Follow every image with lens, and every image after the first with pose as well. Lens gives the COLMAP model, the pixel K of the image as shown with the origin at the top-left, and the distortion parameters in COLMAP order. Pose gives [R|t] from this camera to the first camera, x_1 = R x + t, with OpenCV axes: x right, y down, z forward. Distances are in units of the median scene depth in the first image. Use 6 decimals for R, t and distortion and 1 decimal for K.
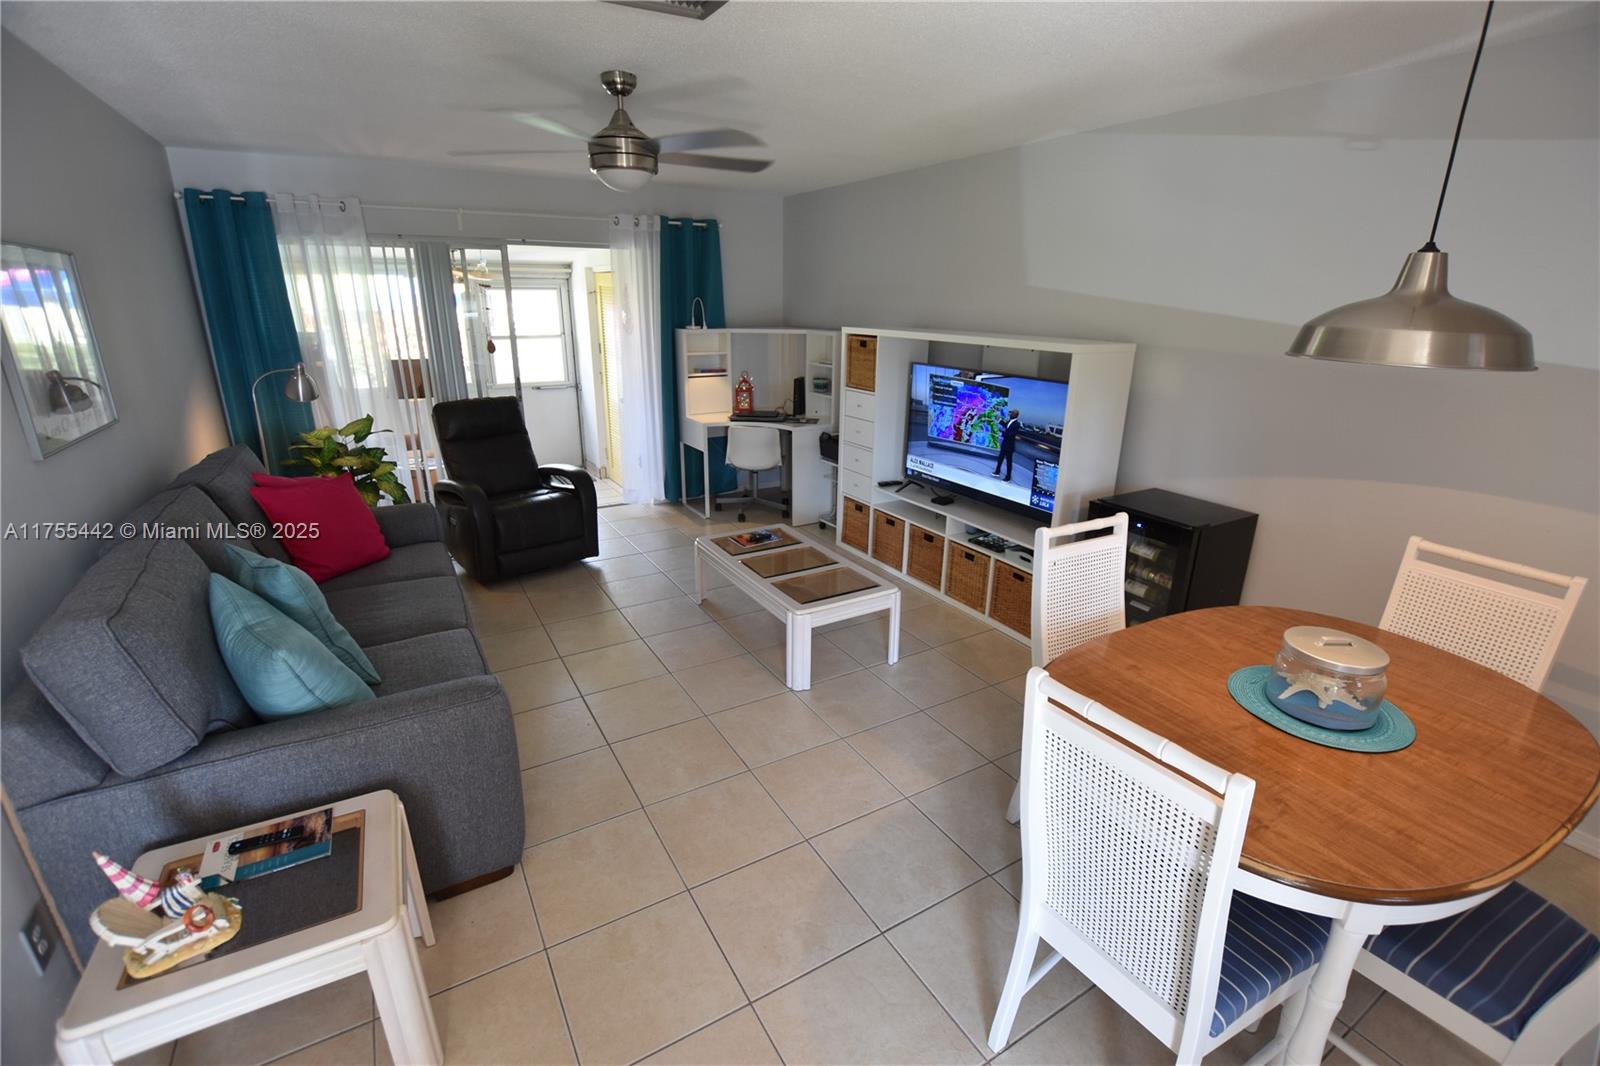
lens RADIAL K [[707.0, 0, 804.8], [0, 707.0, 535.0], [0, 0, 1]] dist [-0.032681, 0.004441]
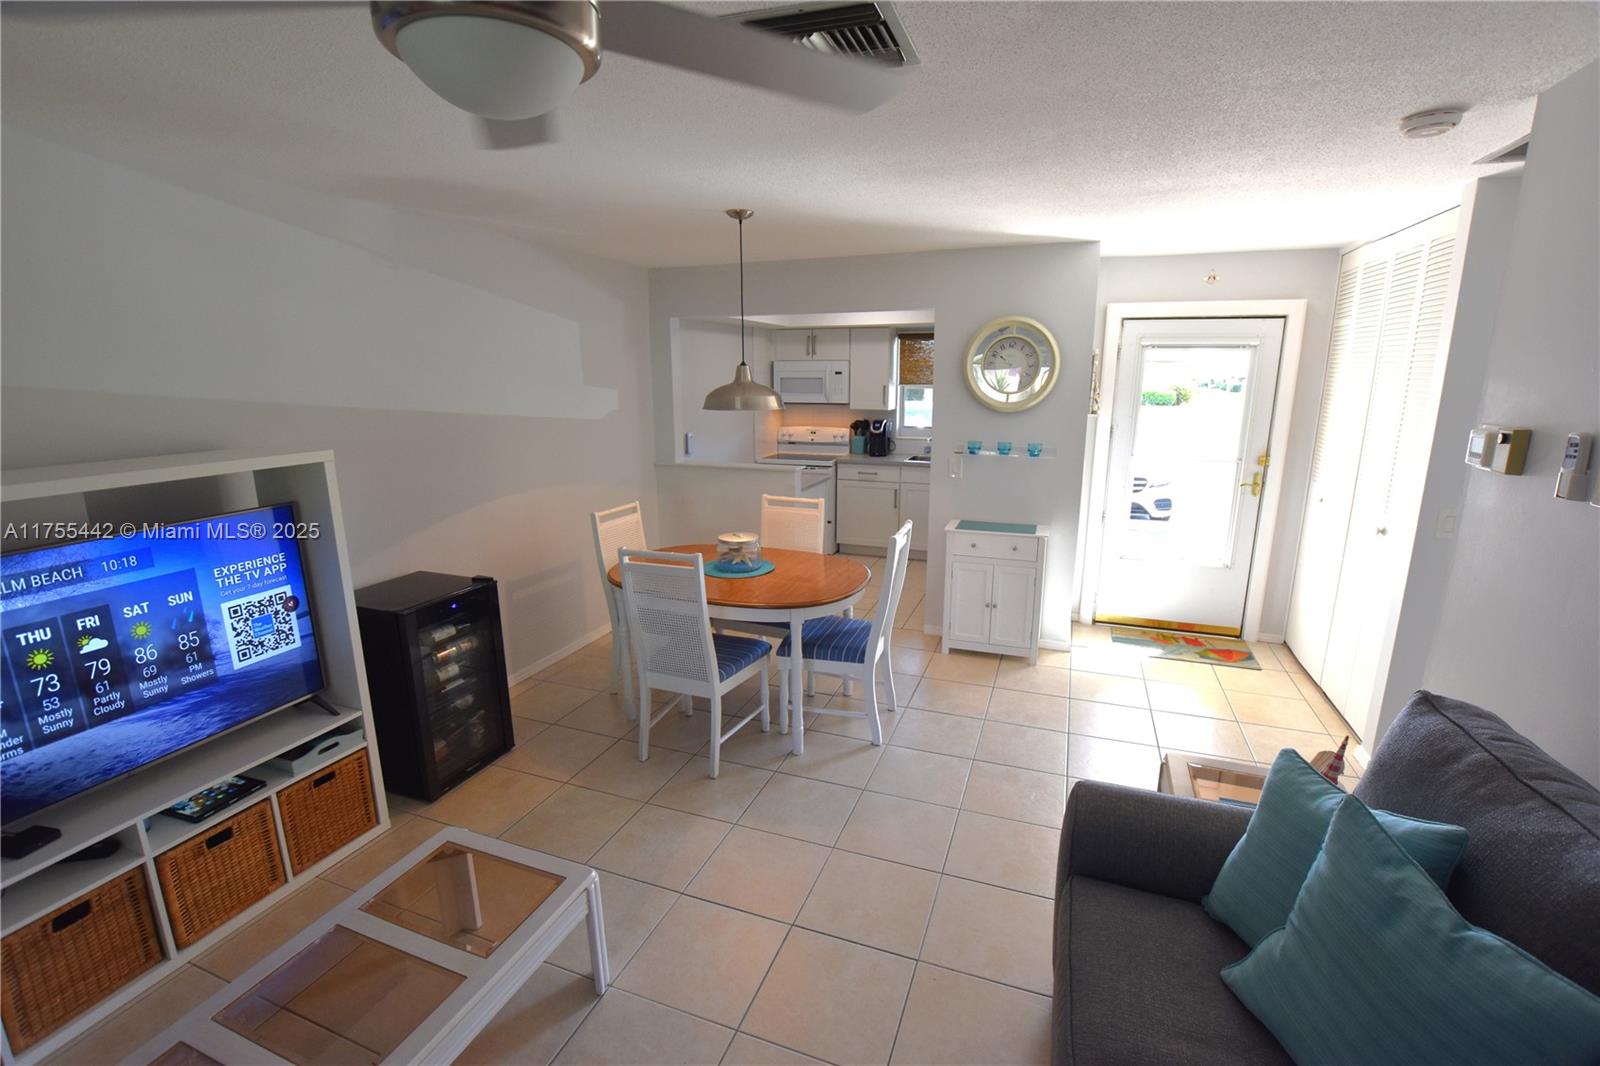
lens RADIAL K [[707.0, 0, 806.4], [0, 707.0, 532.8], [0, 0, 1]] dist [-0.032681, 0.004441]
pose [[-0.626588, -0.182618, 0.757653, -0.511493], [0.245157, 0.876623, 0.414041, -0.346999], [-0.739787, 0.445177, -0.504512, 0.940119]]
